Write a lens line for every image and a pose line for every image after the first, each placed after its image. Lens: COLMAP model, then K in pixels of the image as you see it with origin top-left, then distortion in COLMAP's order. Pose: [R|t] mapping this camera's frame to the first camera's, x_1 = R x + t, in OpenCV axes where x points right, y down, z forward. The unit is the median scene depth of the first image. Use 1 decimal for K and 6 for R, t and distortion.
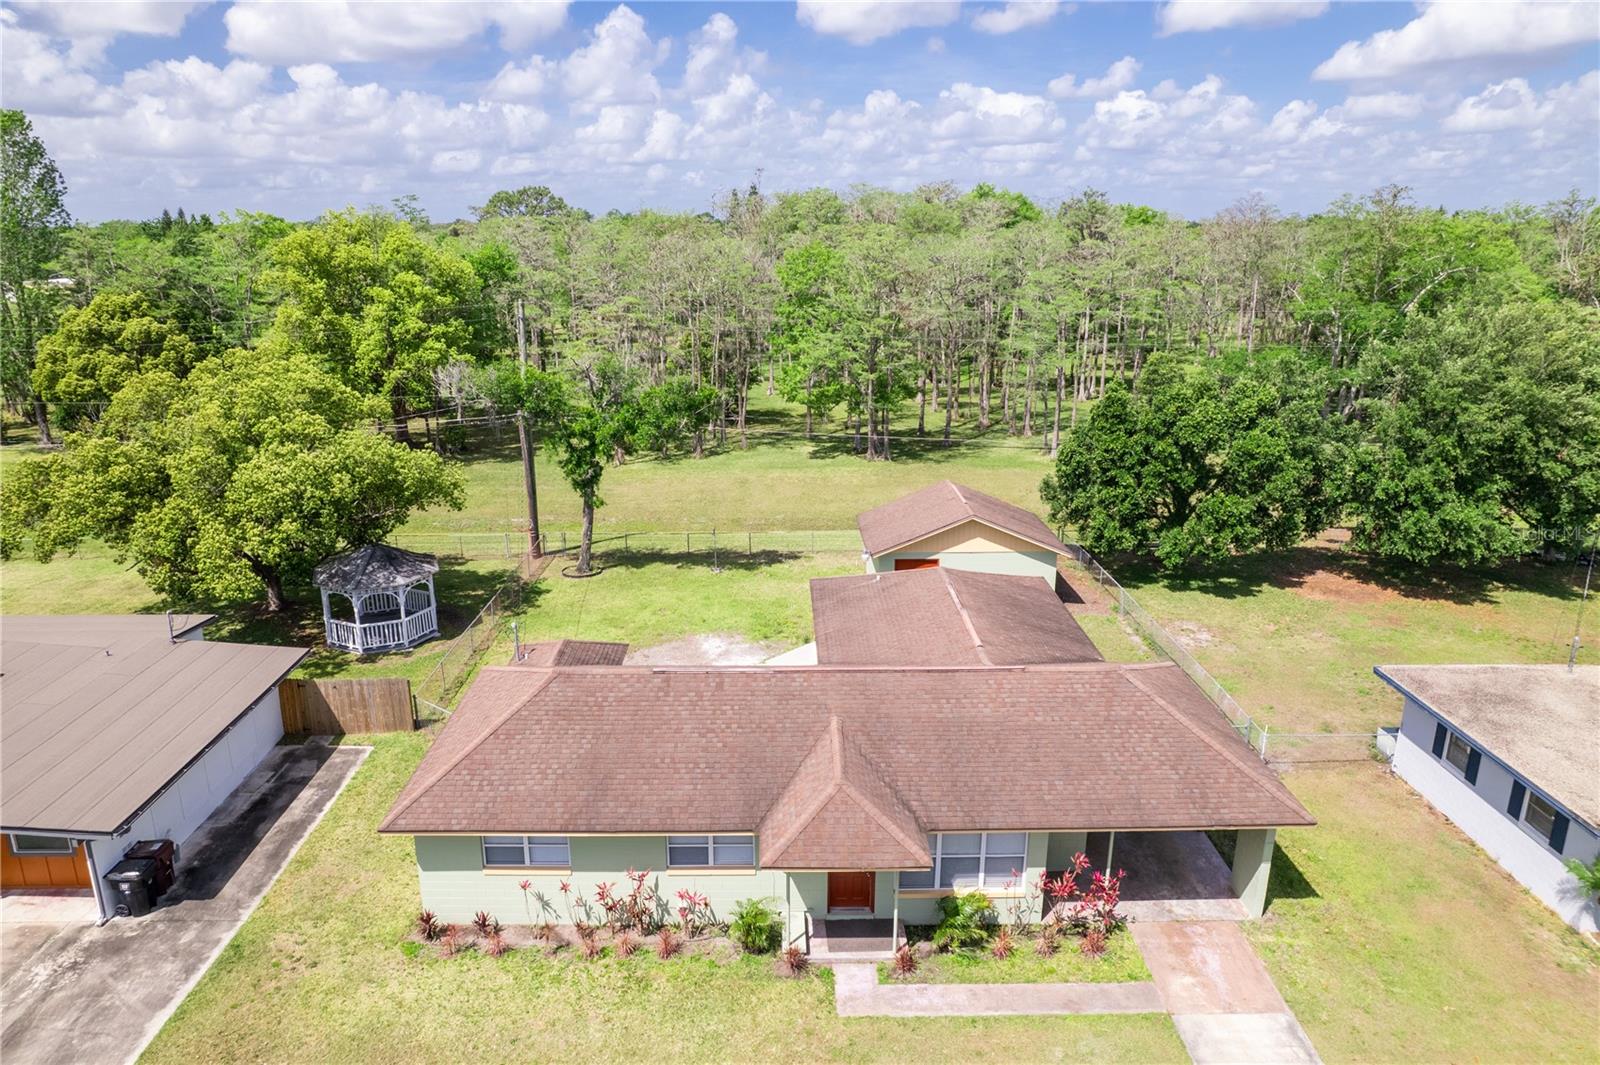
lens RADIAL K [[1004.7, 0, 795.3], [0, 1004.7, 555.4], [0, 0, 1]] dist [-0.033940, 0.005354]
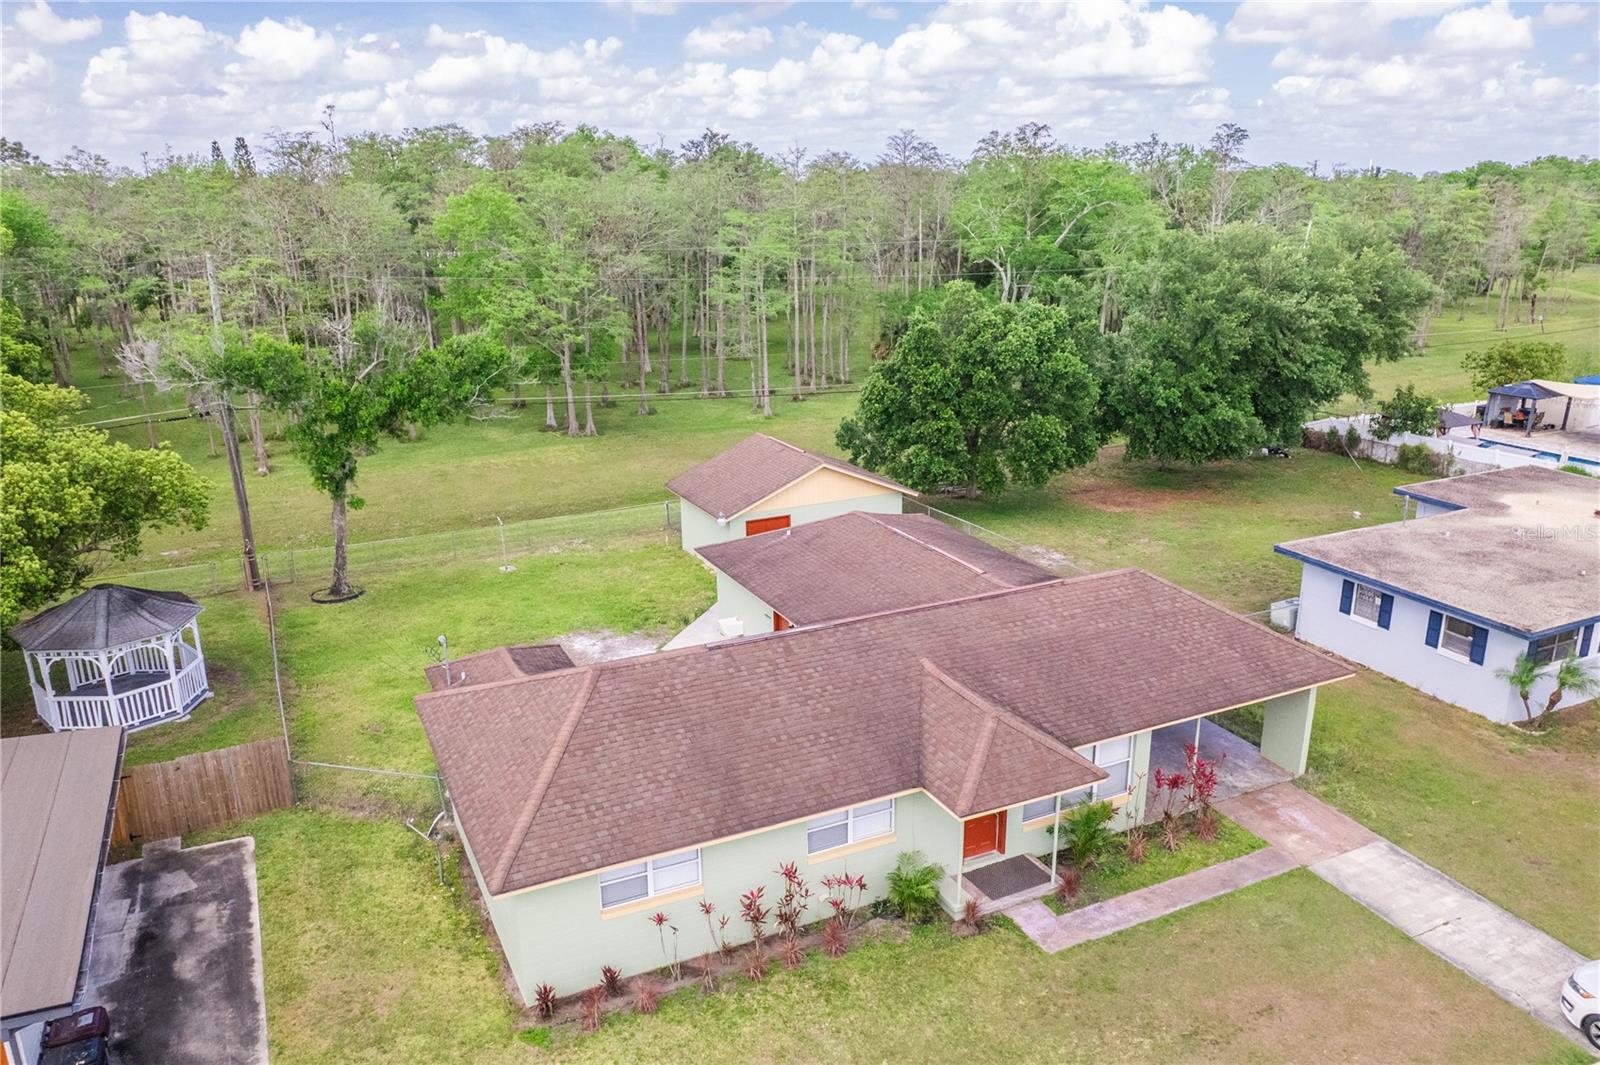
lens RADIAL K [[1128.6, 0, 800.0], [0, 1128.6, 577.5], [0, 0, 1]] dist [-0.038876, 0.000644]
pose [[0.908268, -0.143348, 0.393065, -0.254625], [0.136783, 0.989586, 0.044825, 0.014500], [-0.395397, 0.013051, 0.918418, 0.055235]]
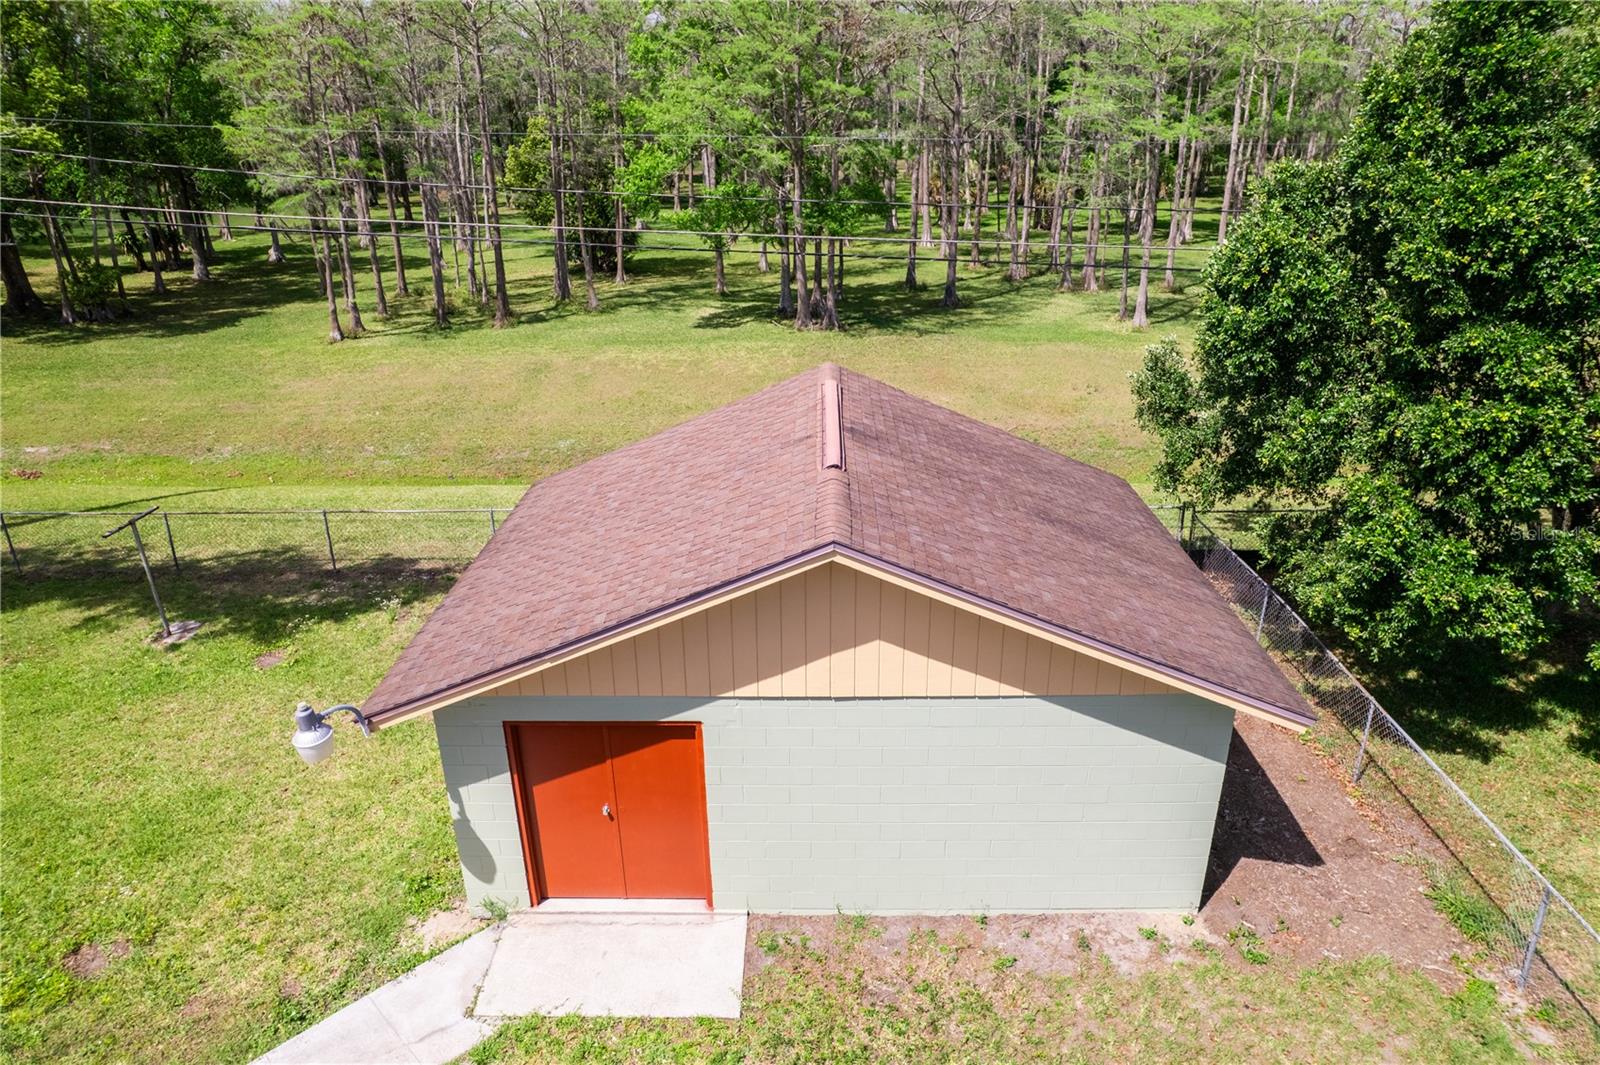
lens RADIAL K [[1004.7, 0, 795.3], [0, 1004.7, 555.4], [0, 0, 1]] dist [-0.033940, 0.005354]
pose [[0.998862, 0.009113, -0.046812, 0.169651], [-0.003863, 0.993809, 0.111039, -0.057285], [0.047534, -0.110732, 0.992713, 0.764002]]
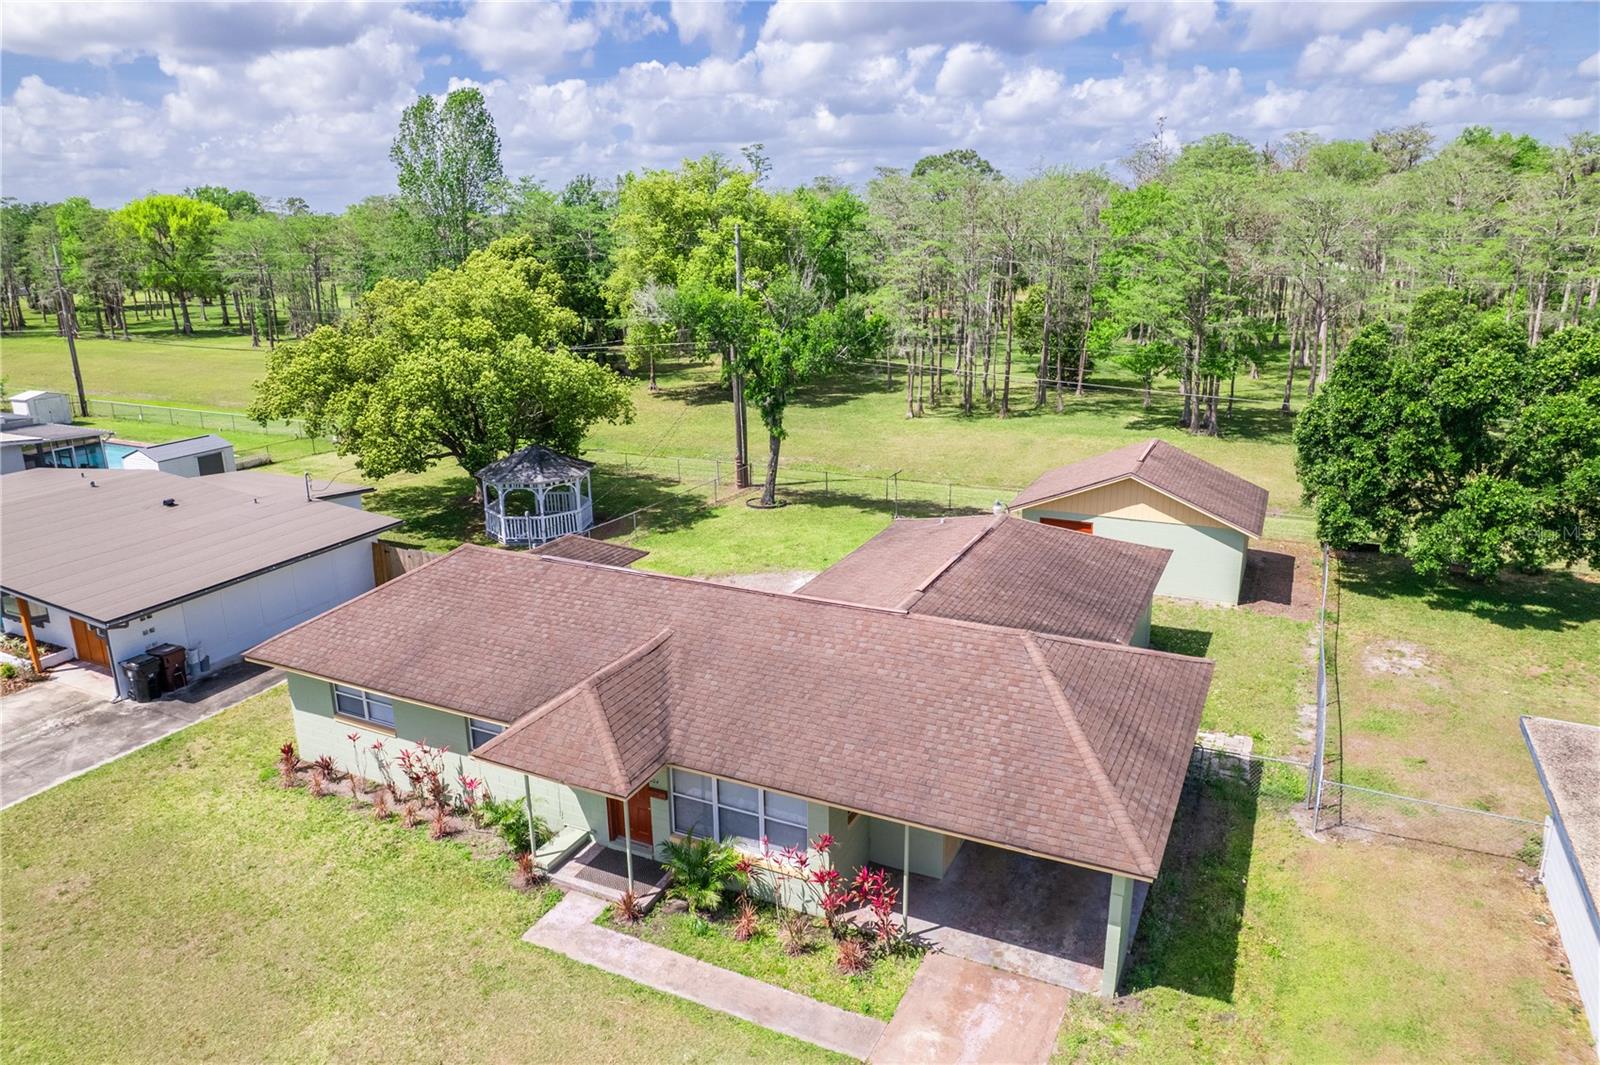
lens RADIAL K [[1035.3, 0, 829.7], [0, 1035.3, 540.3], [0, 0, 1]] dist [-0.050184, 0.002573]
pose [[0.901914, 0.119630, -0.415018, 0.295257], [-0.122364, 0.992282, 0.020107, 0.026318], [0.414220, 0.032648, 0.909591, 0.128126]]
